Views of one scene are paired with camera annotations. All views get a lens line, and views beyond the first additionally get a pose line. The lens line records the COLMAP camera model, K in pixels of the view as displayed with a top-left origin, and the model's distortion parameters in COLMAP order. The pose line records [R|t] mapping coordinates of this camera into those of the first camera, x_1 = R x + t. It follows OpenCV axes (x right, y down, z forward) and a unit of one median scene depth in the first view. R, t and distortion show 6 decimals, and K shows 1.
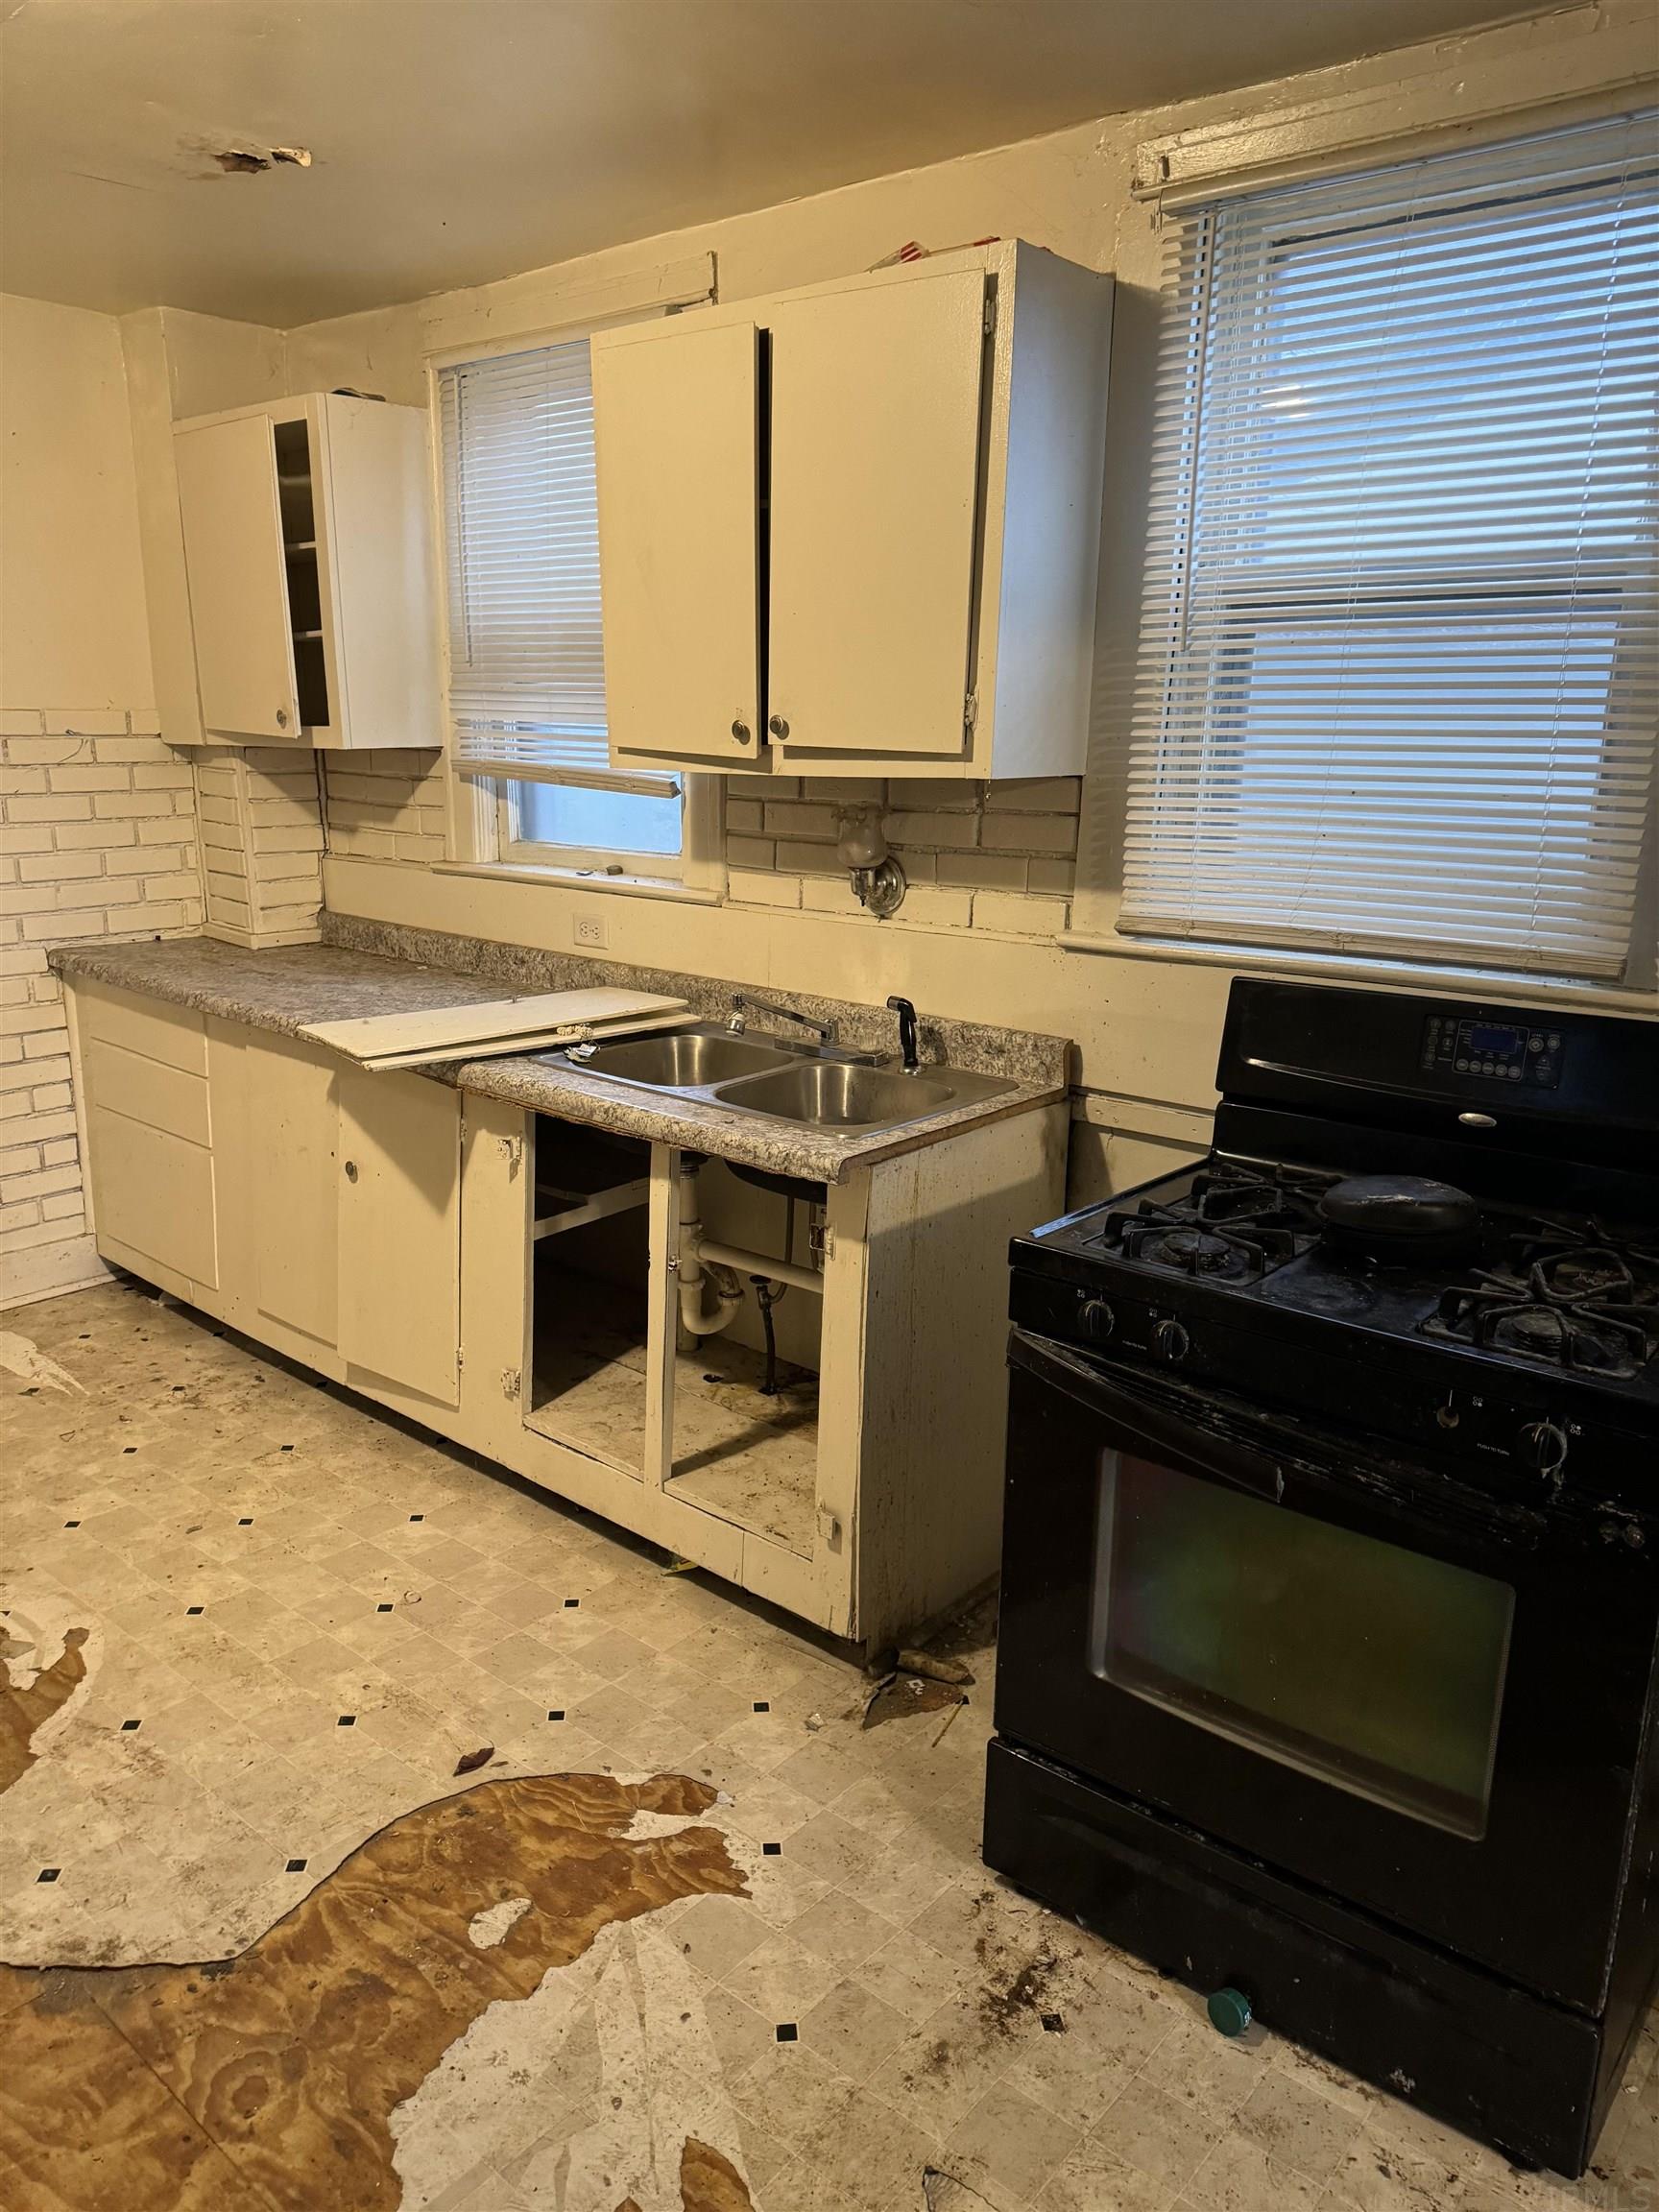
lens RADIAL K [[1573.8, 0, 823.1], [0, 1573.8, 1107.4], [0, 0, 1]] dist [0.020429, -0.026909]
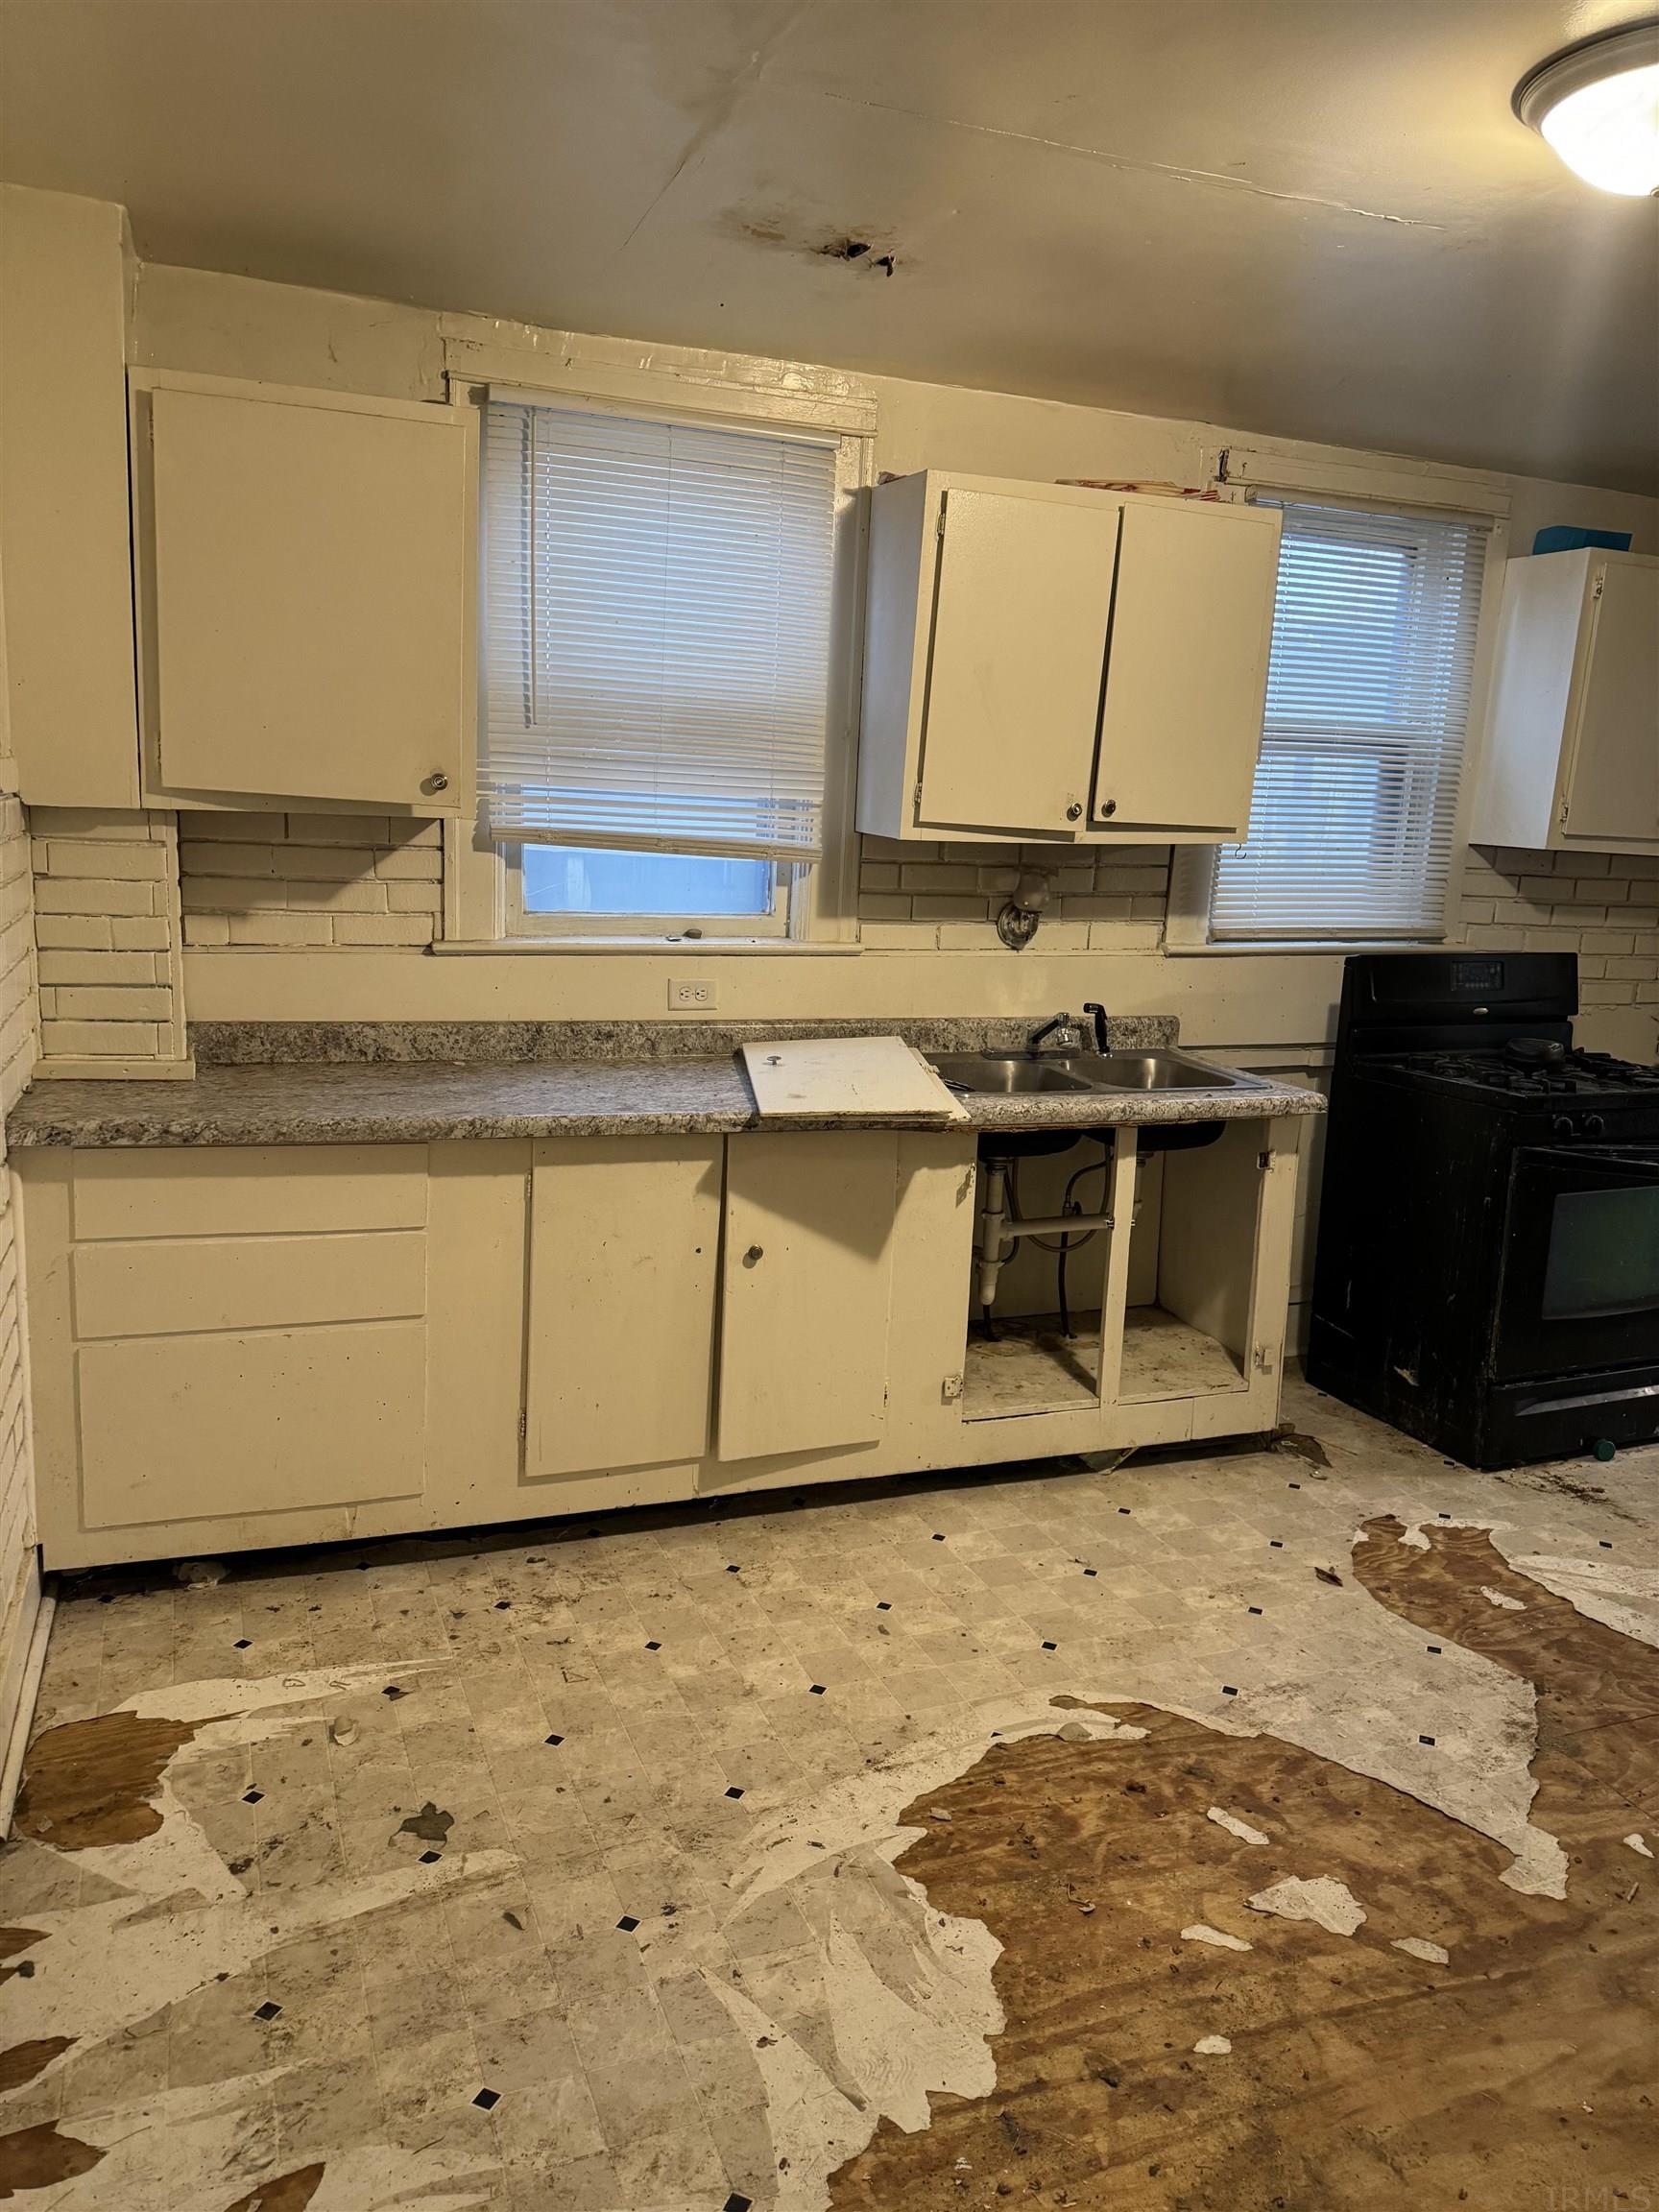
lens RADIAL K [[1573.8, 0, 816.0], [0, 1573.8, 1104.2], [0, 0, 1]] dist [0.020429, -0.026909]
pose [[0.468518, -0.165198, 0.867871, -1.235875], [0.178594, 0.979790, 0.090088, -0.147159], [-0.865214, 0.112789, 0.488553, 0.541346]]
